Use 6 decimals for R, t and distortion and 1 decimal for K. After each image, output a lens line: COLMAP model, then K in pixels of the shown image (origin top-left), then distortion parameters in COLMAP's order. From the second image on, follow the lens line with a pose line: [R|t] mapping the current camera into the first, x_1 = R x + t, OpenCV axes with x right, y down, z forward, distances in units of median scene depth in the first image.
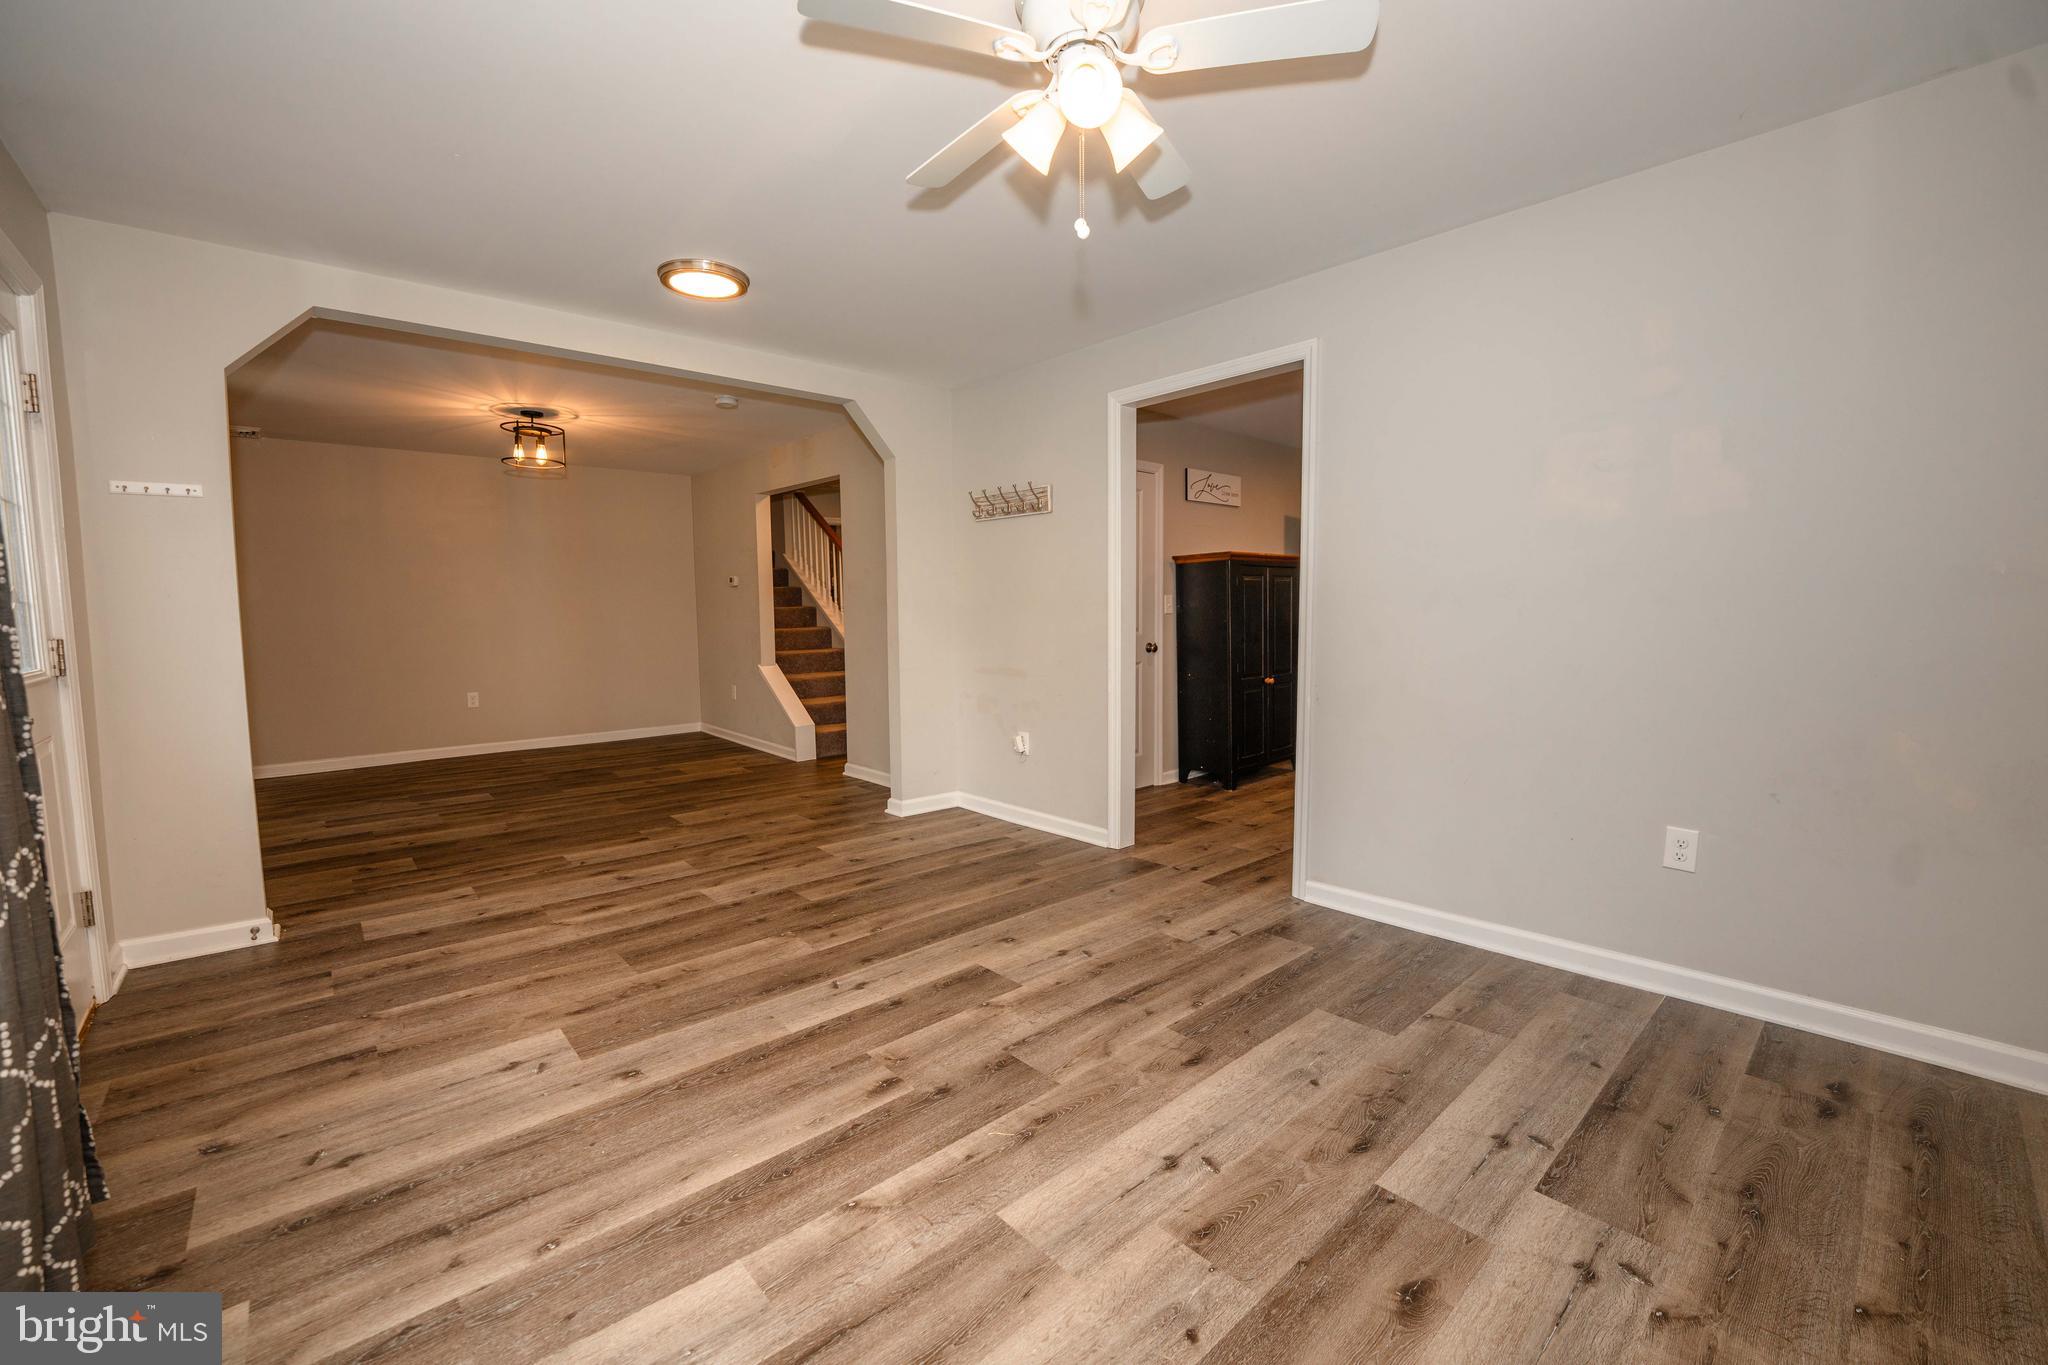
lens RADIAL K [[821.6, 0, 995.2], [0, 821.6, 681.7], [0, 0, 1]] dist [-0.020043, 0.000318]
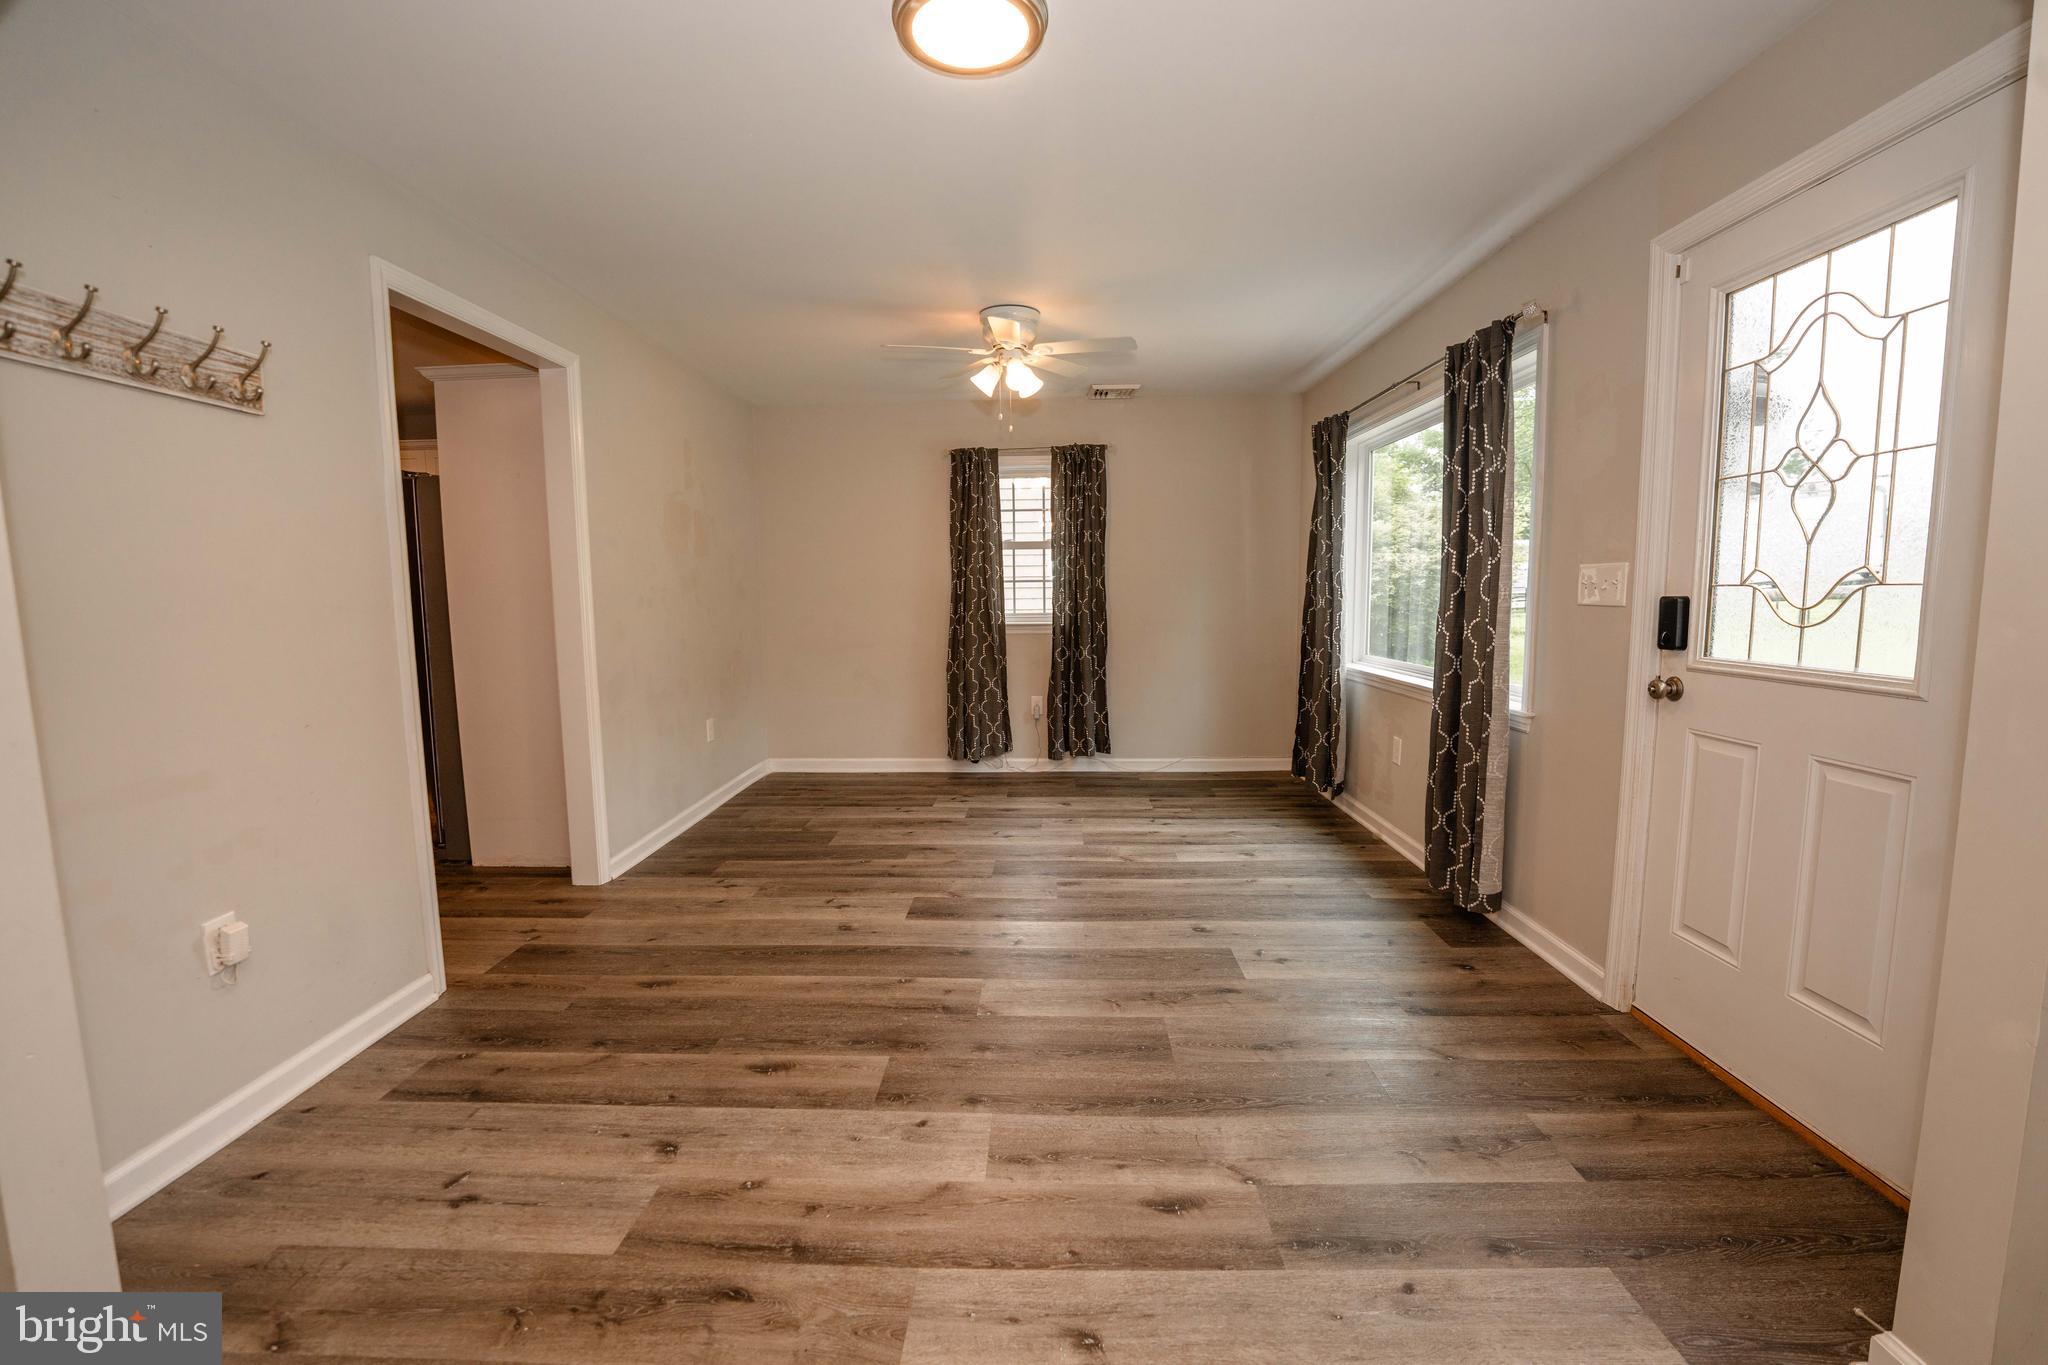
lens RADIAL K [[829.2, 0, 1020.3], [0, 829.2, 680.2], [0, 0, 1]] dist [-0.025483, 0.000033]
pose [[-0.732437, -0.055124, 0.678599, -0.829620], [0.078459, 0.983243, 0.164554, -0.143658], [-0.676298, 0.173768, -0.715839, 1.533888]]
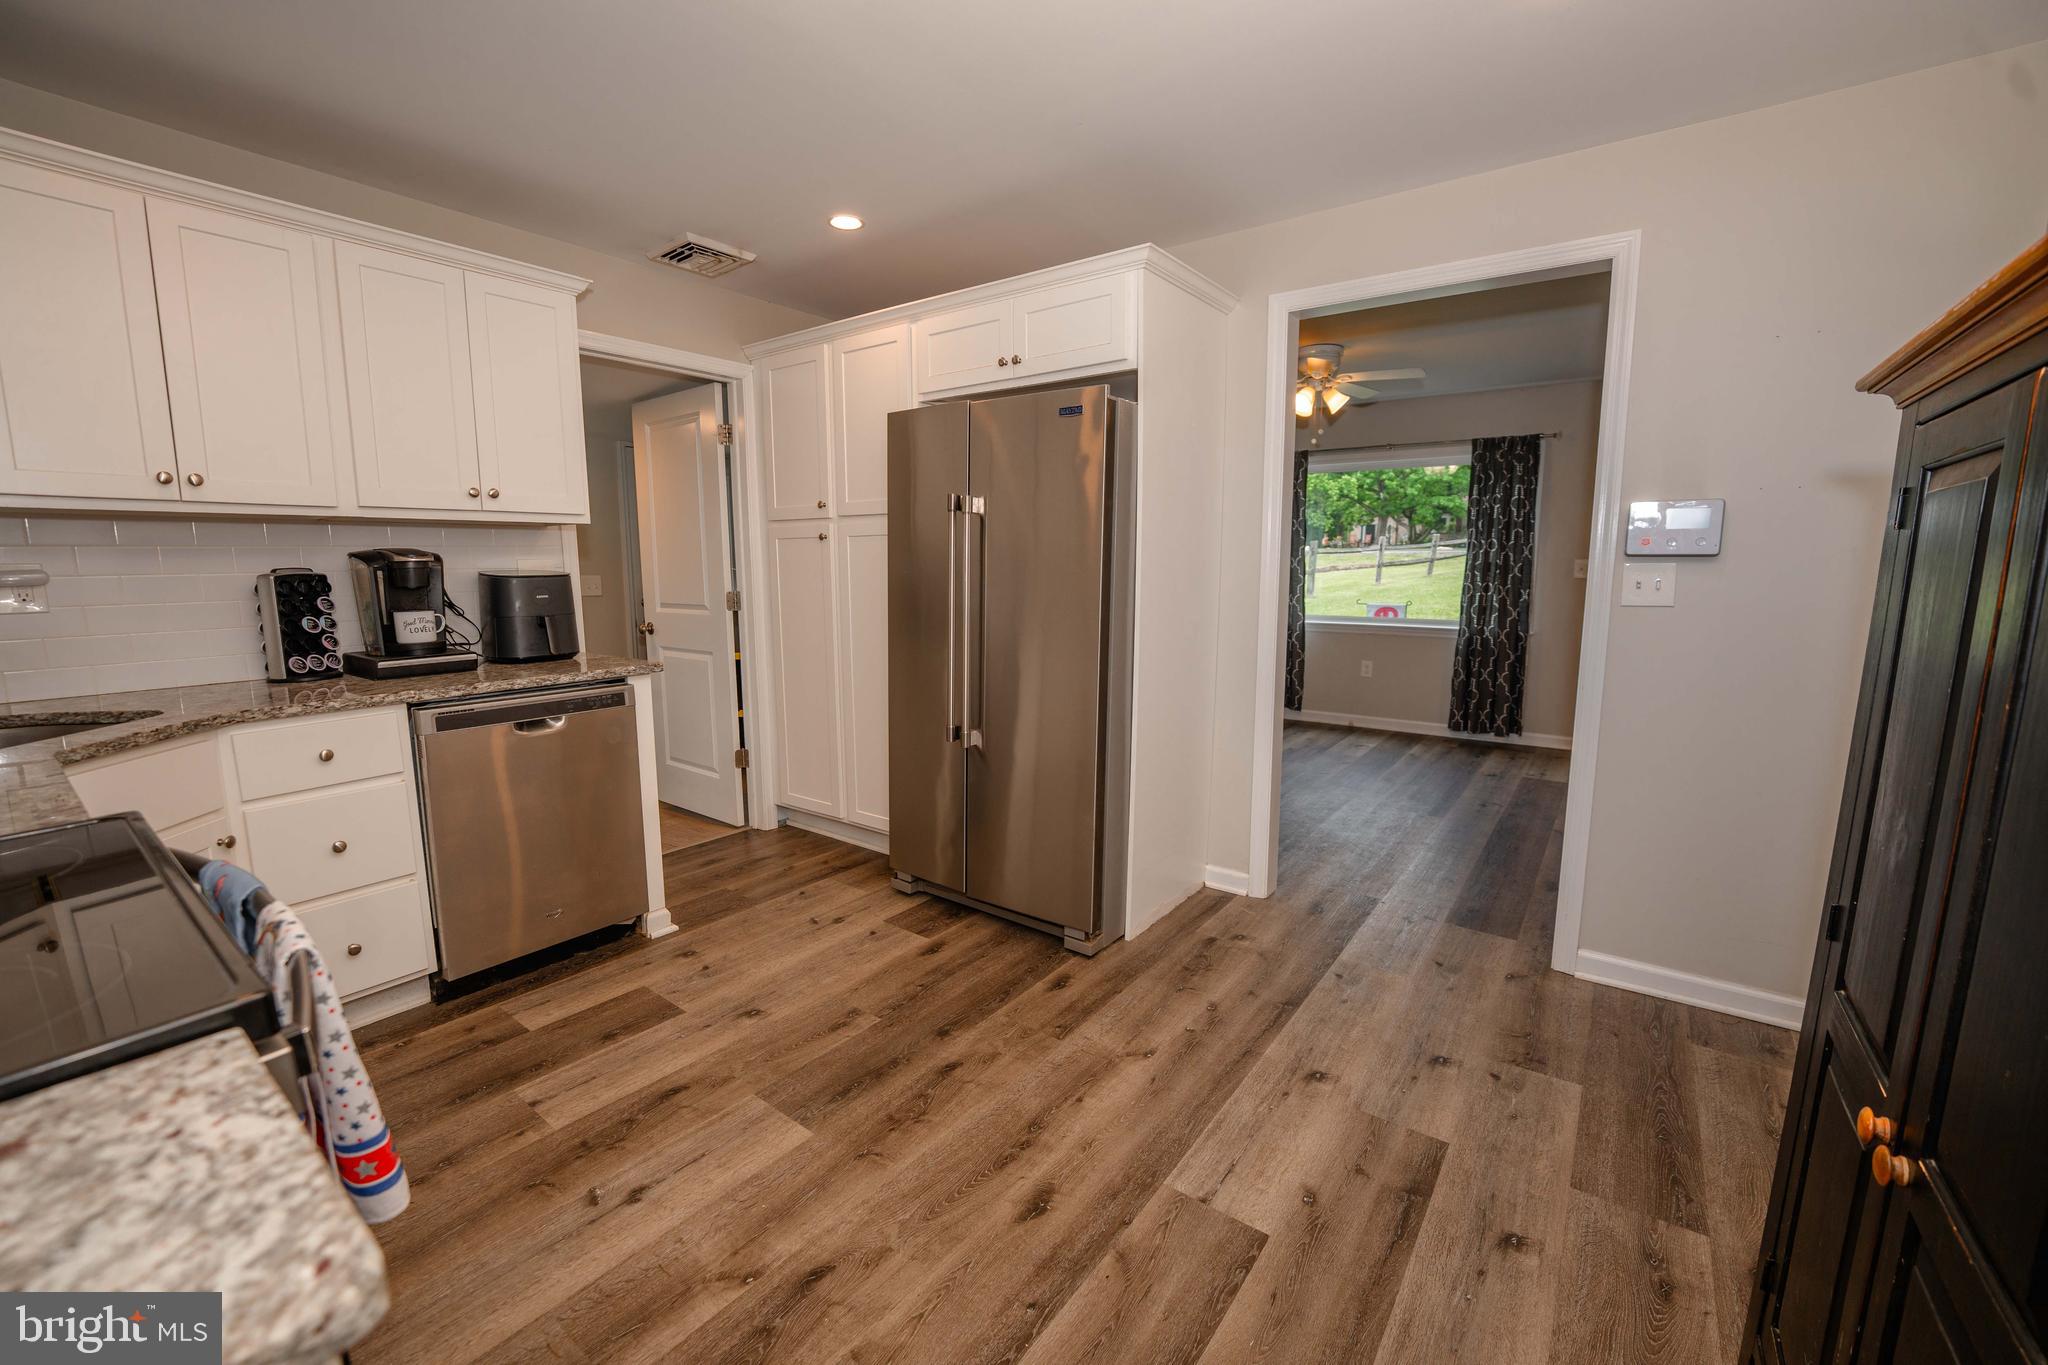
lens RADIAL K [[826.7, 0, 1018.6], [0, 826.7, 681.3], [0, 0, 1]] dist [-0.029845, 0.003617]
pose [[-0.976241, 0.040273, -0.212913, 0.972425], [-0.011506, 0.971557, 0.236527, -0.226990], [0.216383, 0.233357, -0.948010, 2.042055]]
